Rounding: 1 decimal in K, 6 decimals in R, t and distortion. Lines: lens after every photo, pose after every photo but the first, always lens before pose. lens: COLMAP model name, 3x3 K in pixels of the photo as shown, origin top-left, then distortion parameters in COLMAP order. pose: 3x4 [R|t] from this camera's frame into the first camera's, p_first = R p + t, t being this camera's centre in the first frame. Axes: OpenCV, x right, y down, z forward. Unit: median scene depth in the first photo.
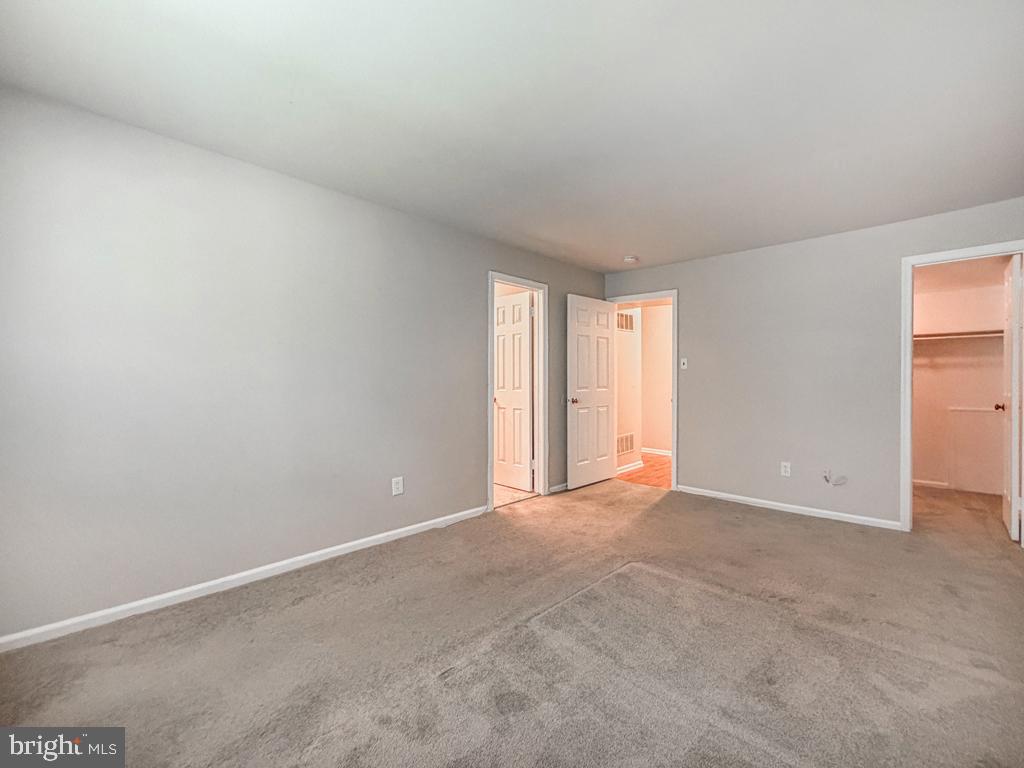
lens RADIAL K [[420.0, 0, 518.1], [0, 420.0, 387.5], [0, 0, 1]] dist [-0.002700, -0.000892]
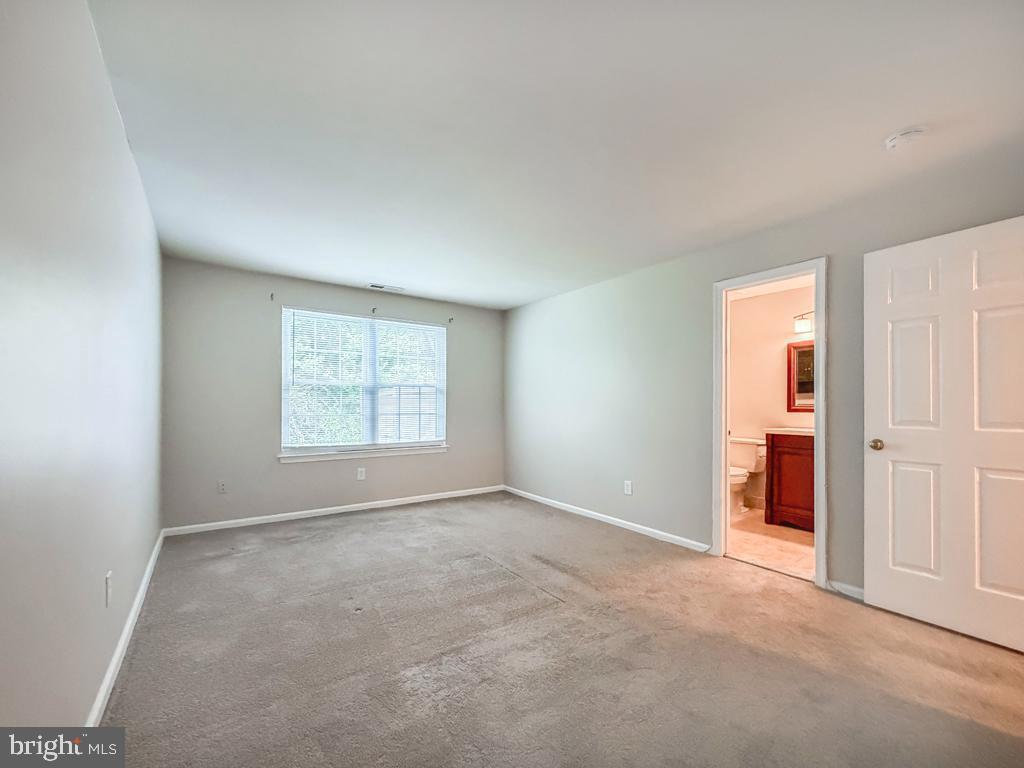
lens RADIAL K [[420.0, 0, 517.5], [0, 420.0, 389.9], [0, 0, 1]] dist [-0.002700, -0.000892]
pose [[-0.127820, -0.016360, -0.991662, 0.812634], [-0.016052, 0.999767, -0.014425, -0.027301], [0.991668, 0.014075, -0.128052, 0.667426]]
